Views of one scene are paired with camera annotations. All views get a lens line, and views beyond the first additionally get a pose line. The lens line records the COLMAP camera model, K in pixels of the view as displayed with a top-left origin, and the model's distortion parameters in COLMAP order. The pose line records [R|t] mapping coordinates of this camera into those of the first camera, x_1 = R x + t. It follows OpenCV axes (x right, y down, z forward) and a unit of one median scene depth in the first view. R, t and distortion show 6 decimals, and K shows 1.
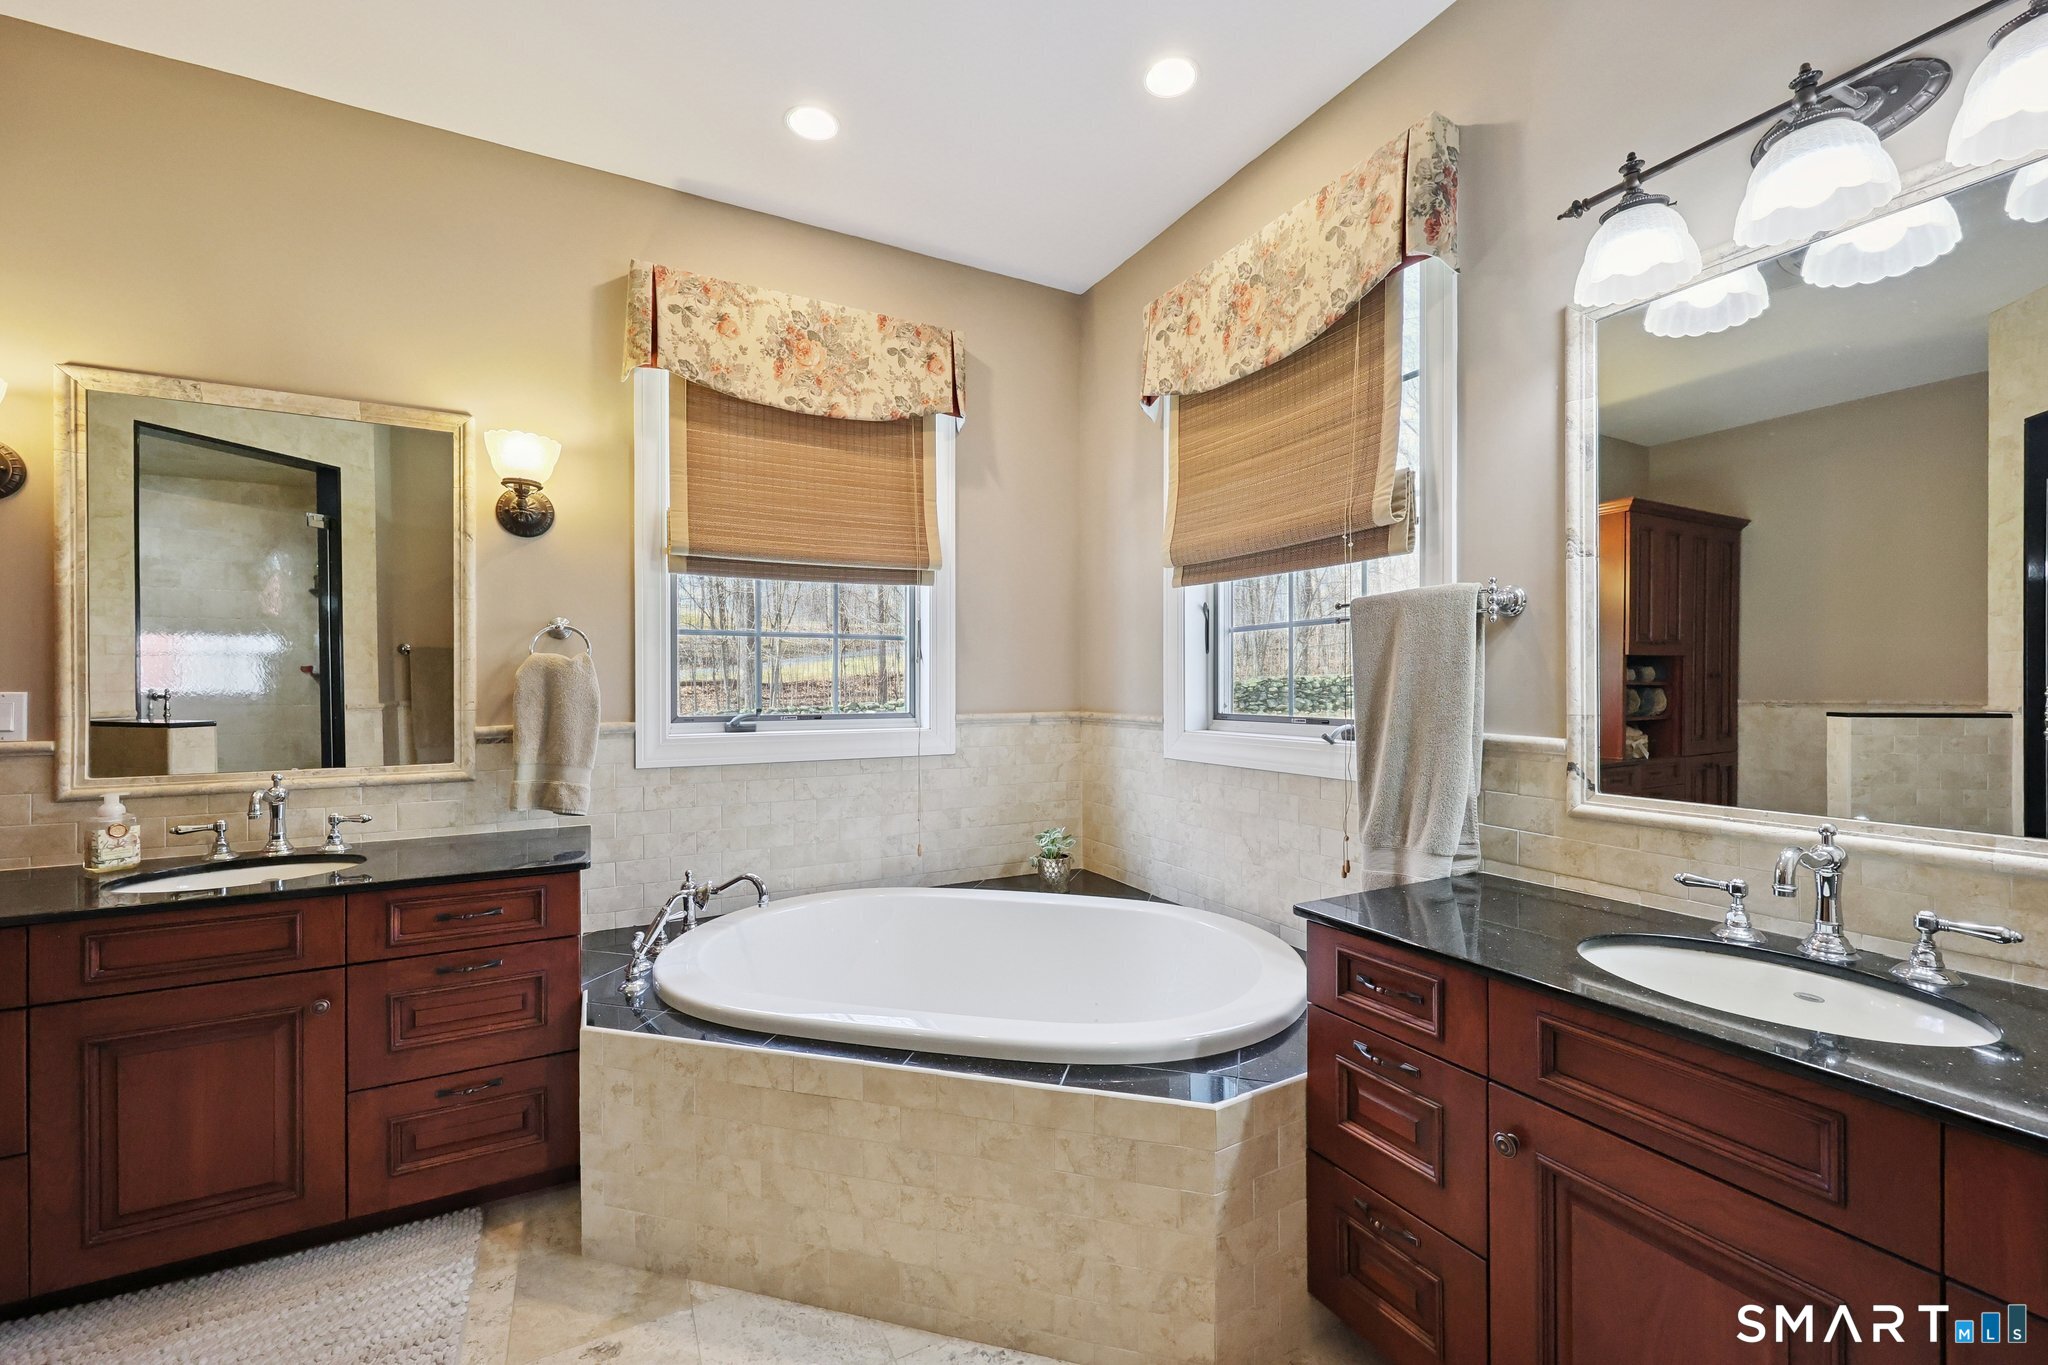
lens RADIAL K [[820.2, 0, 1027.7], [0, 820.2, 685.3], [0, 0, 1]] dist [0.000108, 0.000185]
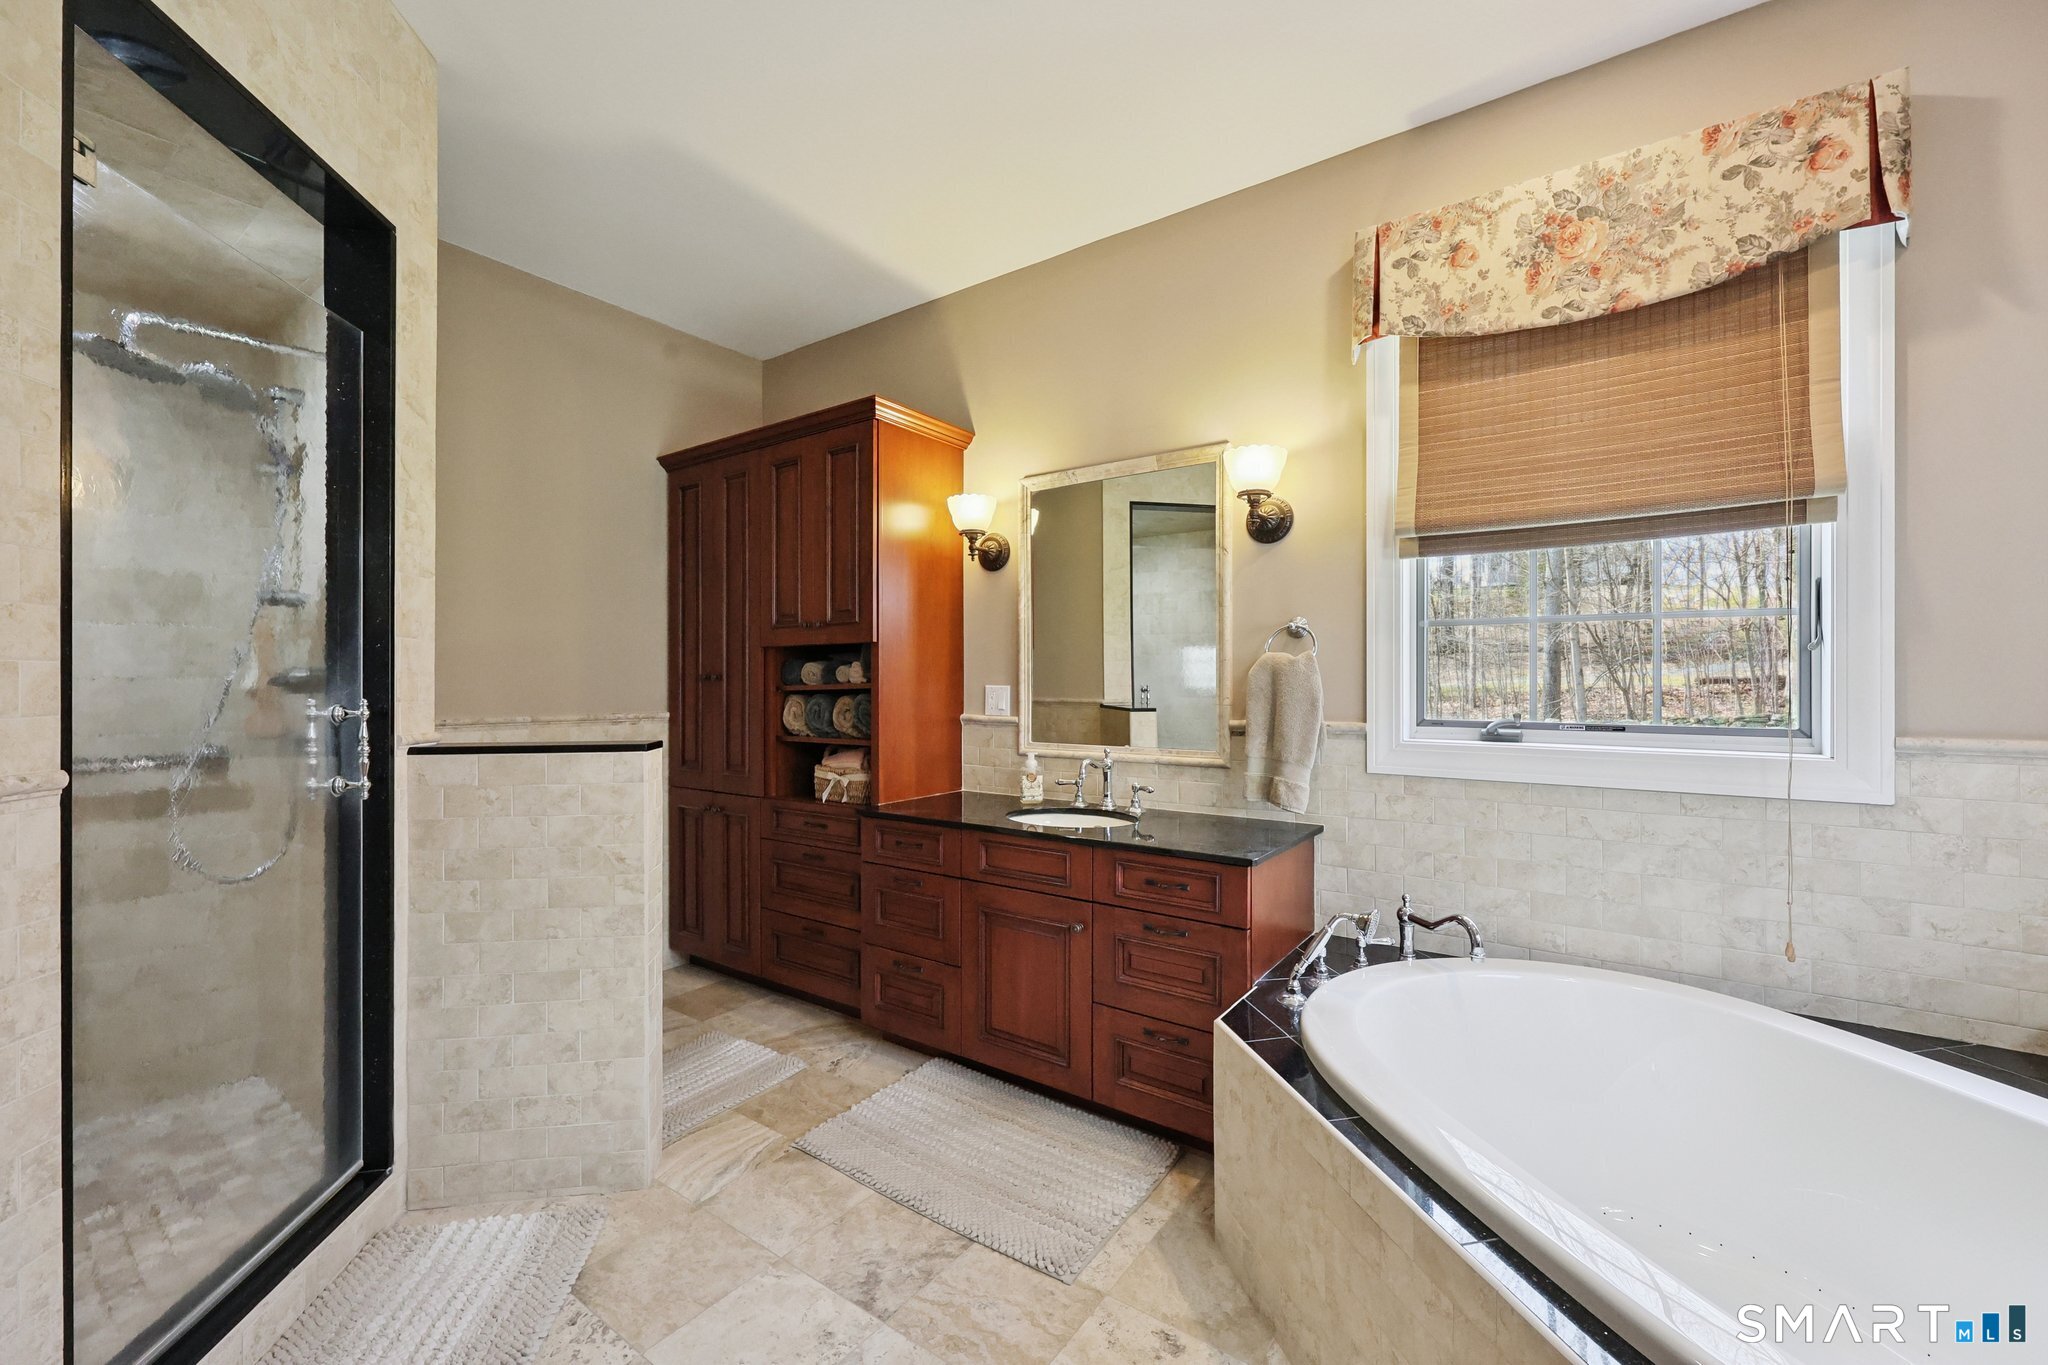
lens RADIAL K [[820.2, 0, 1025.3], [0, 820.2, 680.0], [0, 0, 1]] dist [0.000108, 0.000185]
pose [[0.447753, 0.001432, -0.894156, 0.186502], [-0.004335, 0.999990, -0.000569, -0.002043], [0.894147, 0.004132, 0.447755, 0.234560]]
